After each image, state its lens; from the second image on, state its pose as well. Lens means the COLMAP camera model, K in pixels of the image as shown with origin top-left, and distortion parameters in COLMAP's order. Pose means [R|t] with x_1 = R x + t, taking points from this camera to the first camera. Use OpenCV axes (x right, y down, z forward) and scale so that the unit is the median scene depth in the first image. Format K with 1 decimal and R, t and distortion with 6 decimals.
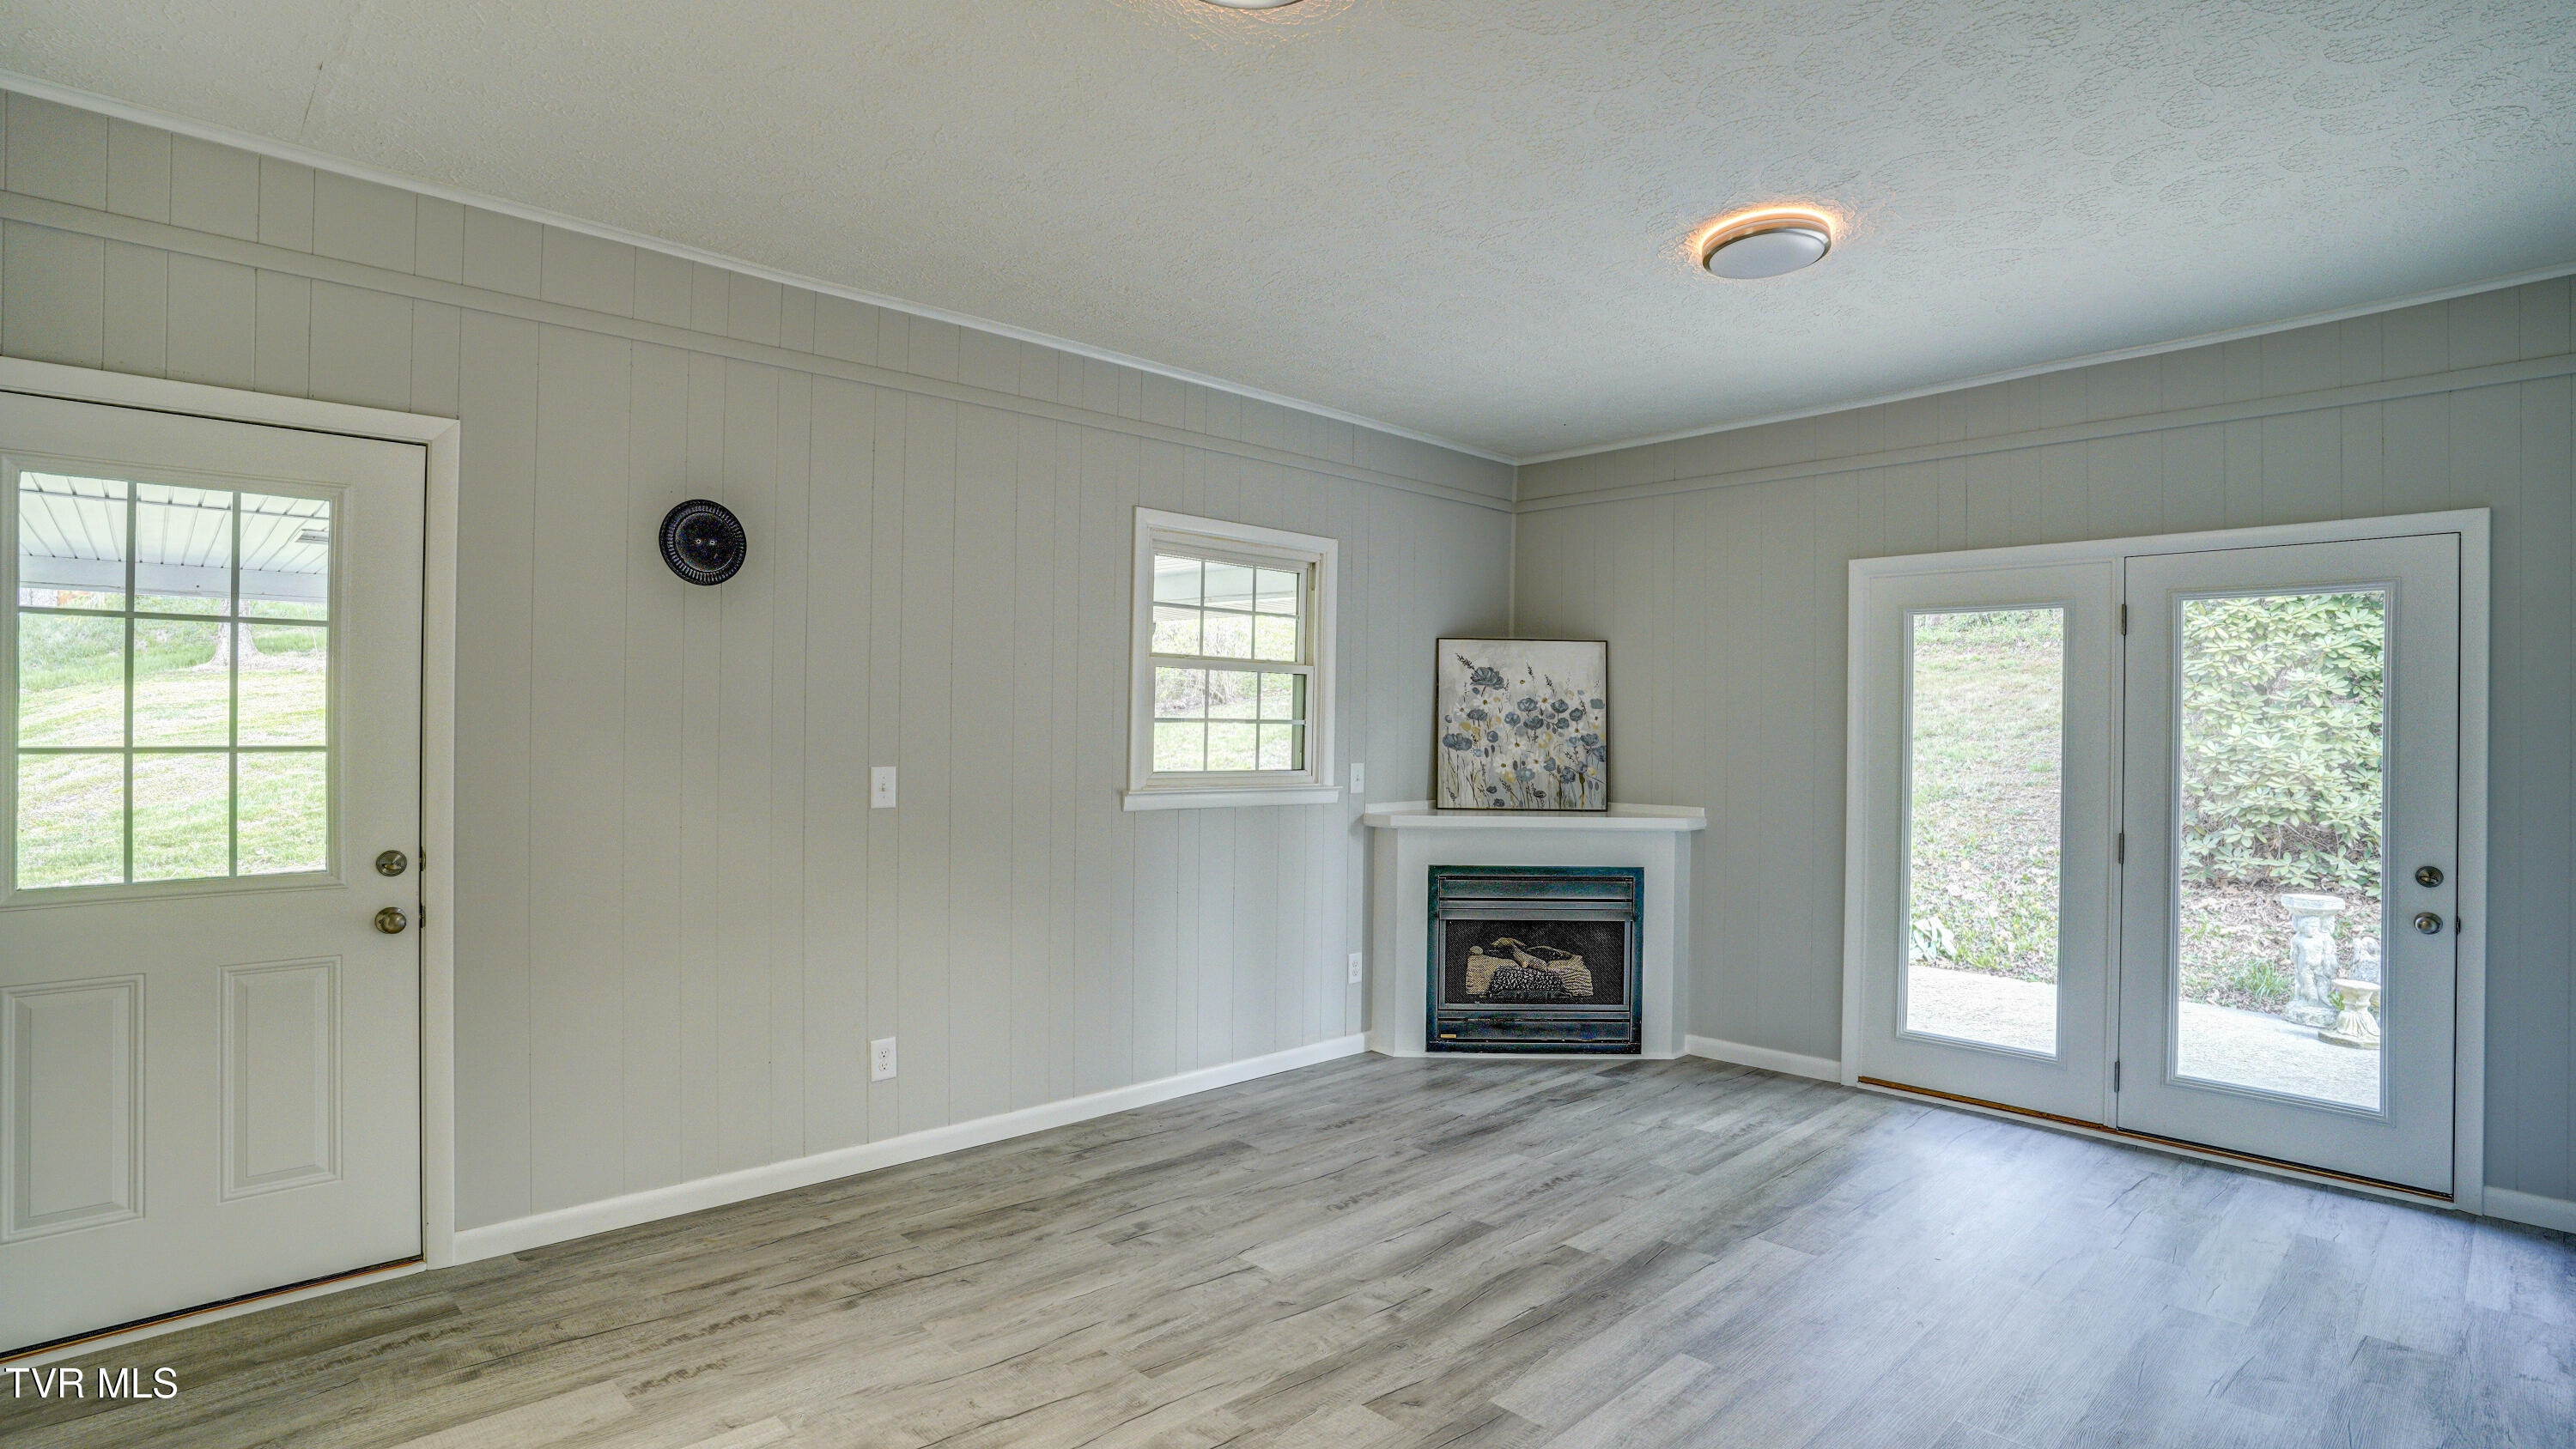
lens RADIAL K [[1298.9, 0, 1288.5], [0, 1298.9, 719.2], [0, 0, 1]] dist [-0.036555, 0.010131]
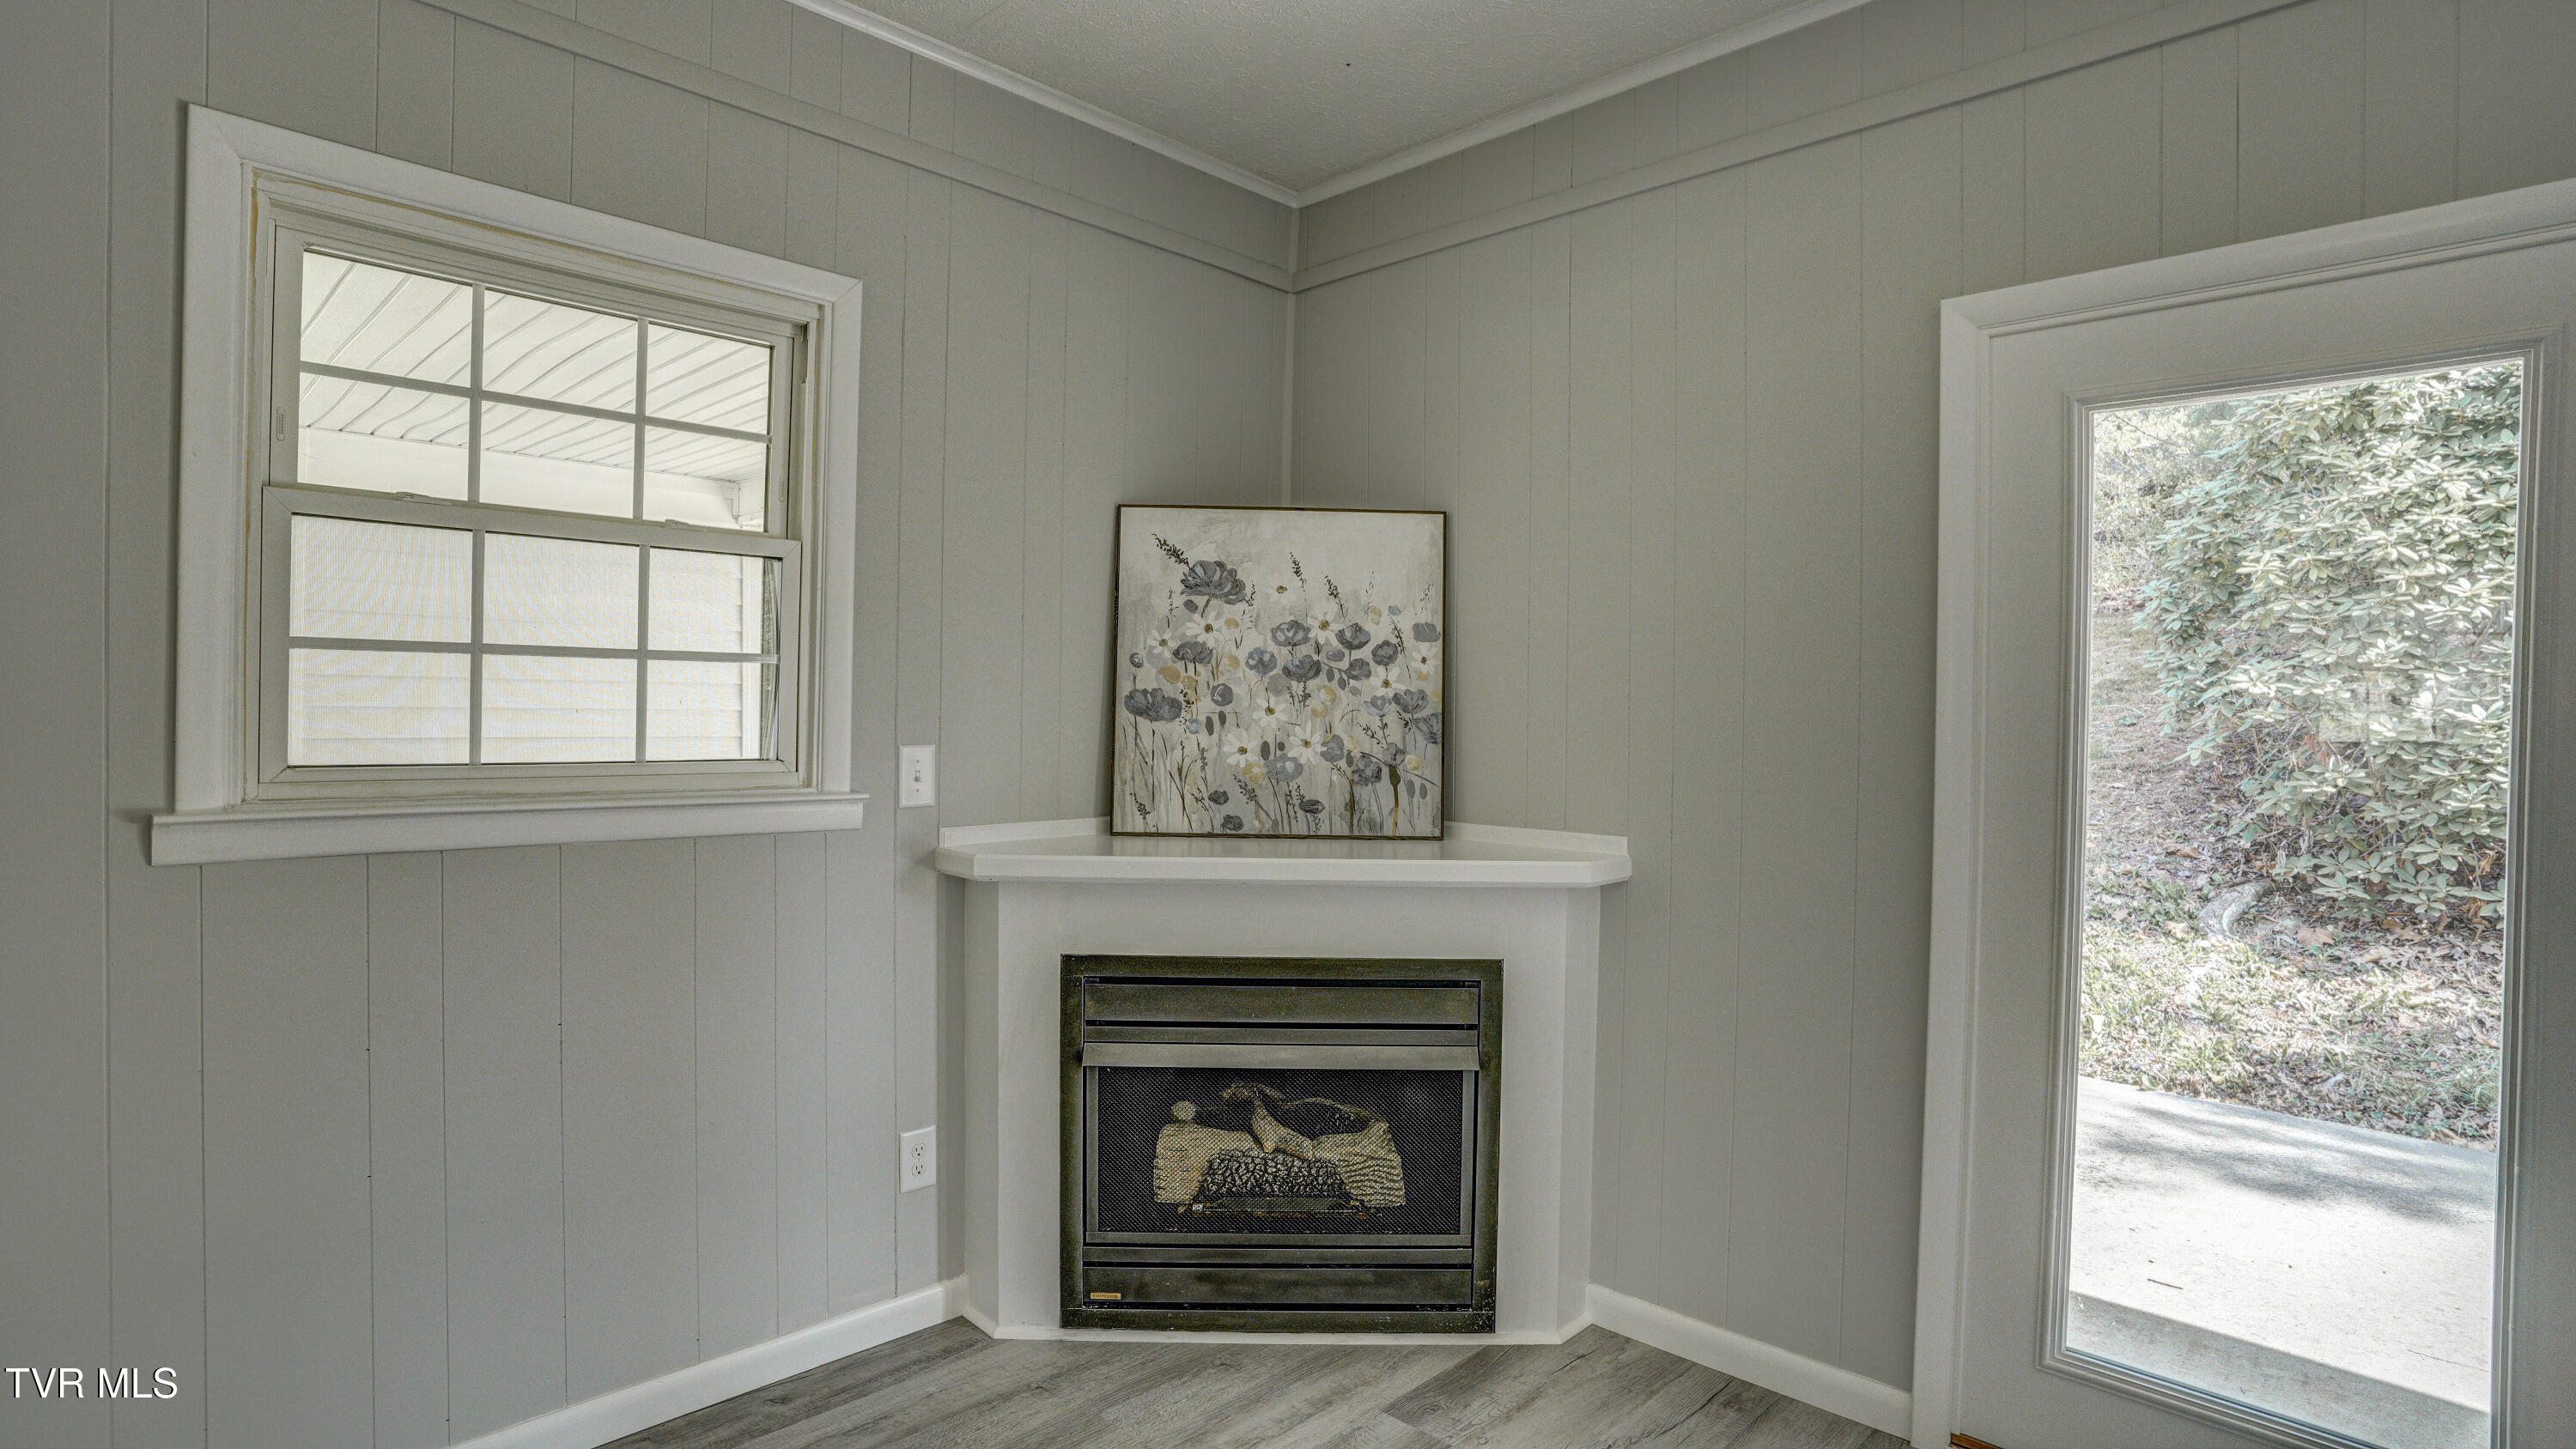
lens RADIAL K [[1298.9, 0, 1259.7], [0, 1298.9, 717.1], [0, 0, 1]] dist [-0.036555, 0.010131]
pose [[0.999886, 0.001984, 0.014997, 0.170202], [-0.002190, 0.999903, 0.013733, 0.015691], [-0.014968, -0.013764, 0.999793, 0.497695]]
